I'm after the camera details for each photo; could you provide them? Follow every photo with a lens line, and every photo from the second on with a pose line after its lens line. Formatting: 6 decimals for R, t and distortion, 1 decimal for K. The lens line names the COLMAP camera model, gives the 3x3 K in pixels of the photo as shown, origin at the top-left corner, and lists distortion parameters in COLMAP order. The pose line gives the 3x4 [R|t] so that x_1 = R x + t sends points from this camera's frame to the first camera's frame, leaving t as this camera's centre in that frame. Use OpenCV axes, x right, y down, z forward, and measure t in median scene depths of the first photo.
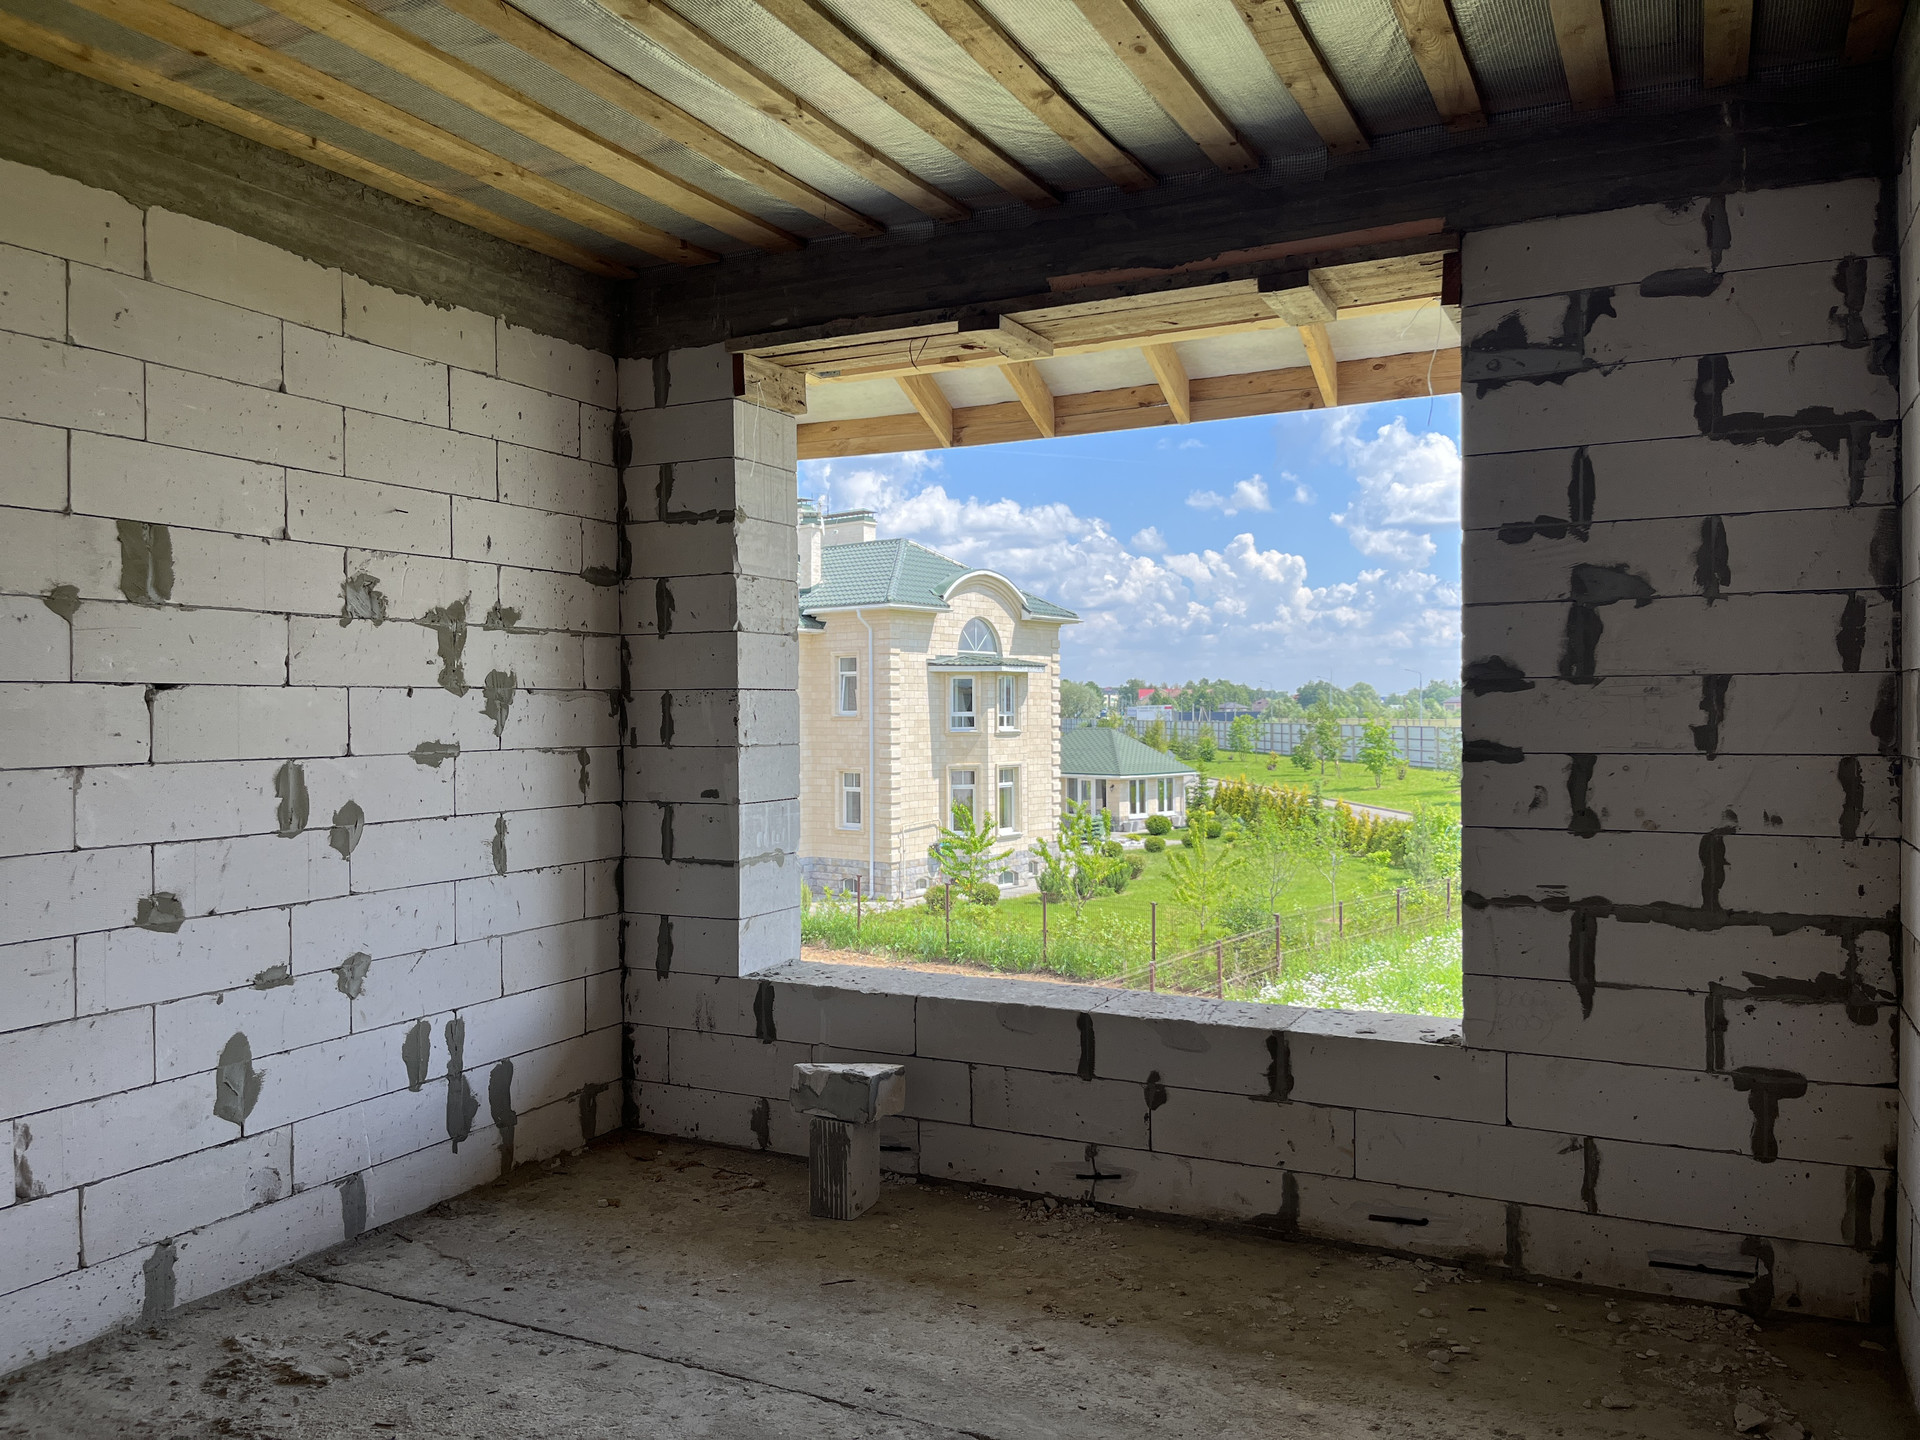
lens RADIAL K [[1456.5, 0, 949.1], [0, 1456.5, 723.9], [0, 0, 1]] dist [0.059477, -0.092774]
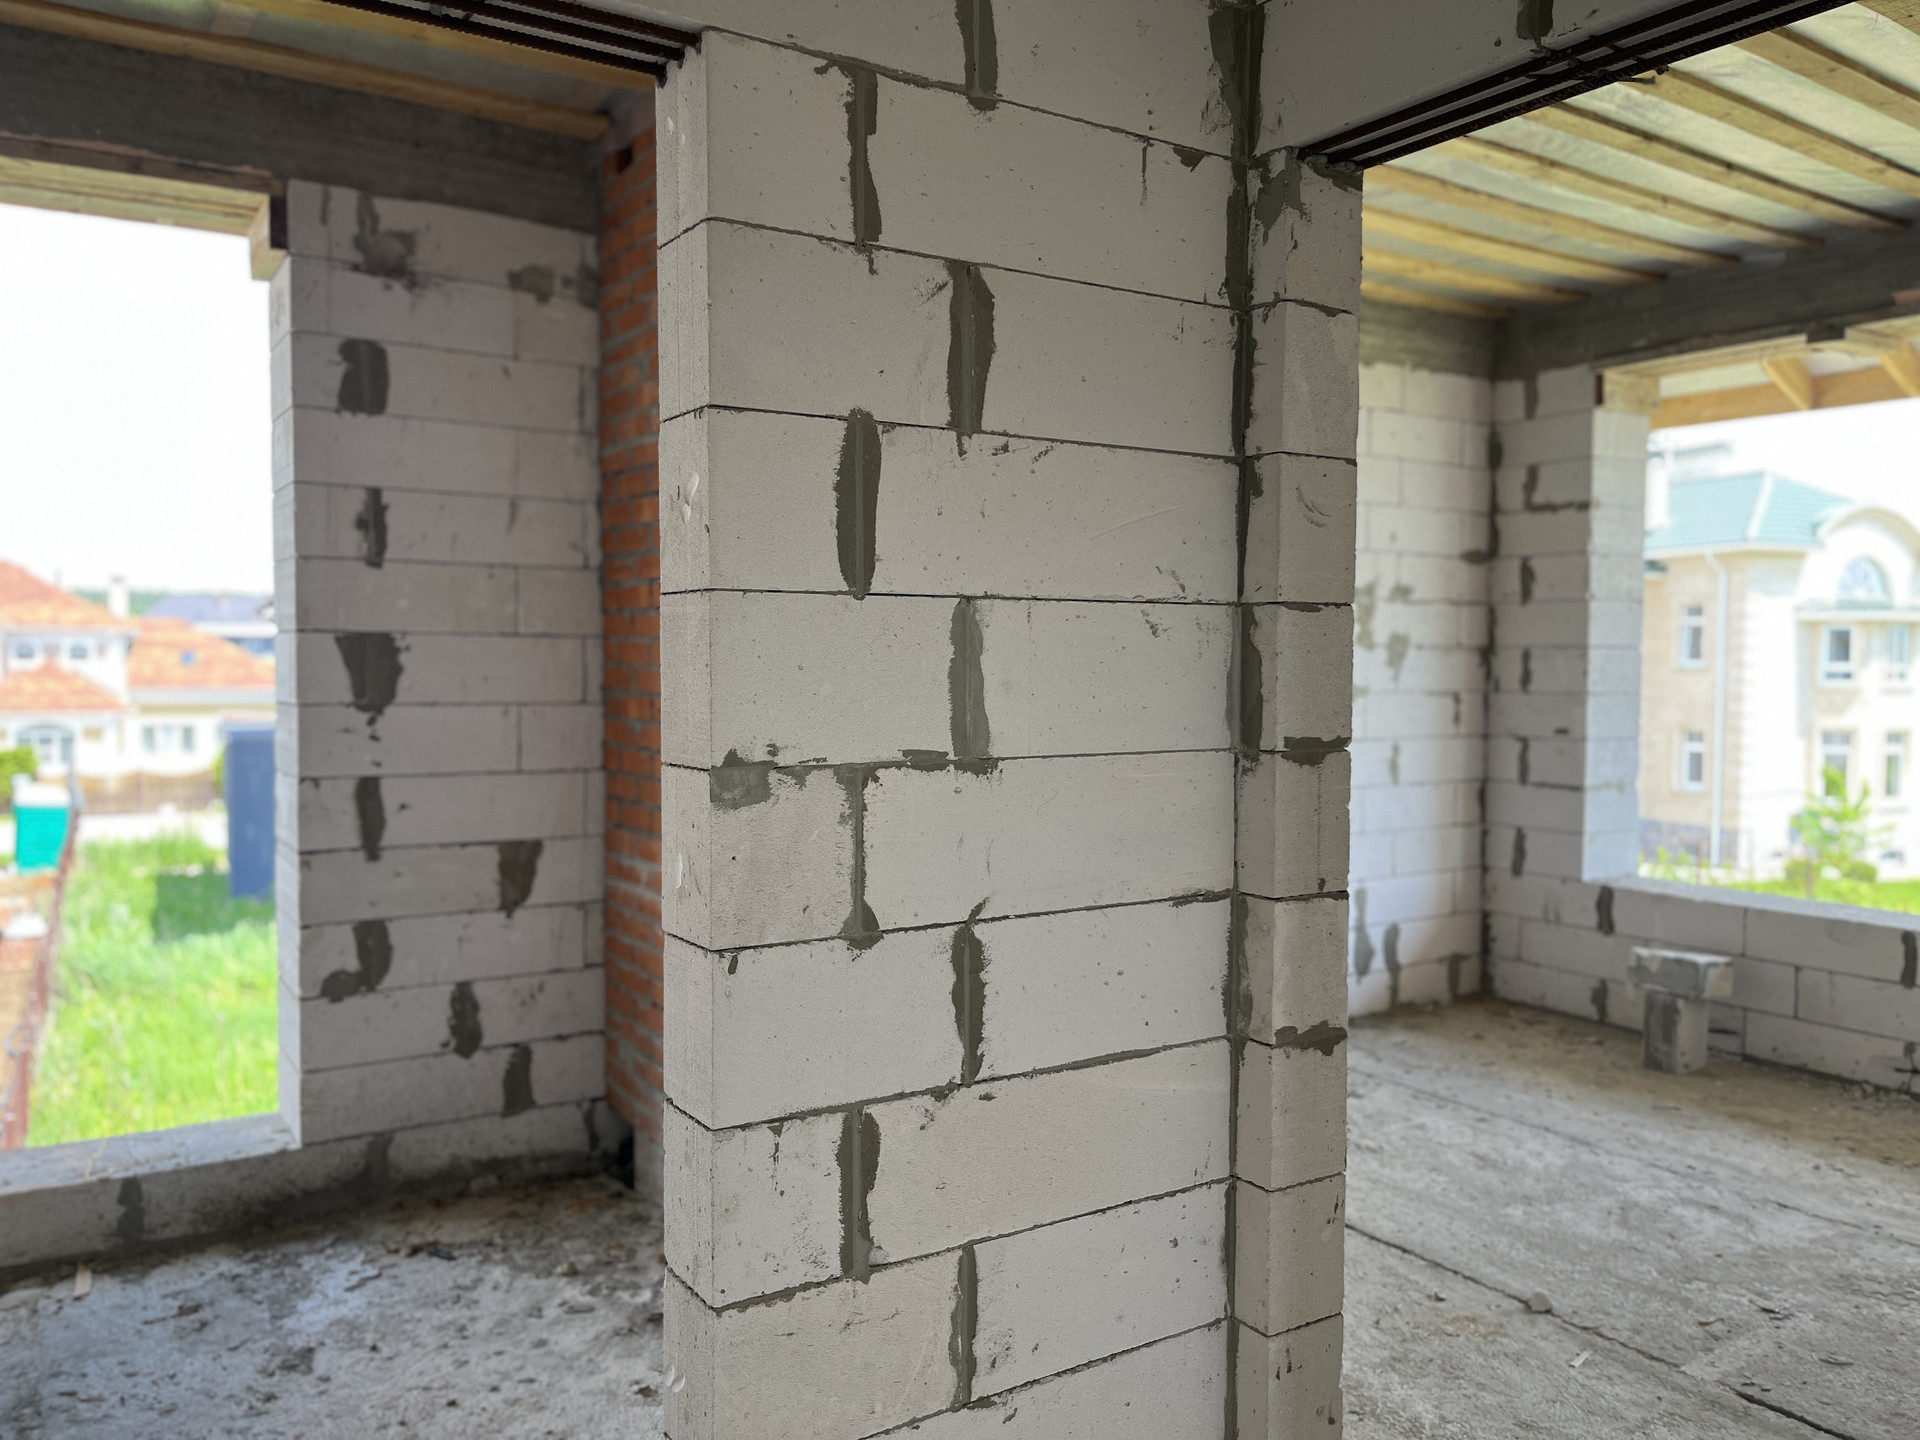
lens RADIAL K [[1456.5, 0, 950.1], [0, 1456.5, 724.2], [0, 0, 1]] dist [0.059477, -0.092774]
pose [[0.859249, 0.032349, -0.510534, 0.026799], [-0.013836, 0.999103, 0.040019, -0.000842], [0.511370, -0.027322, 0.858926, -0.354858]]
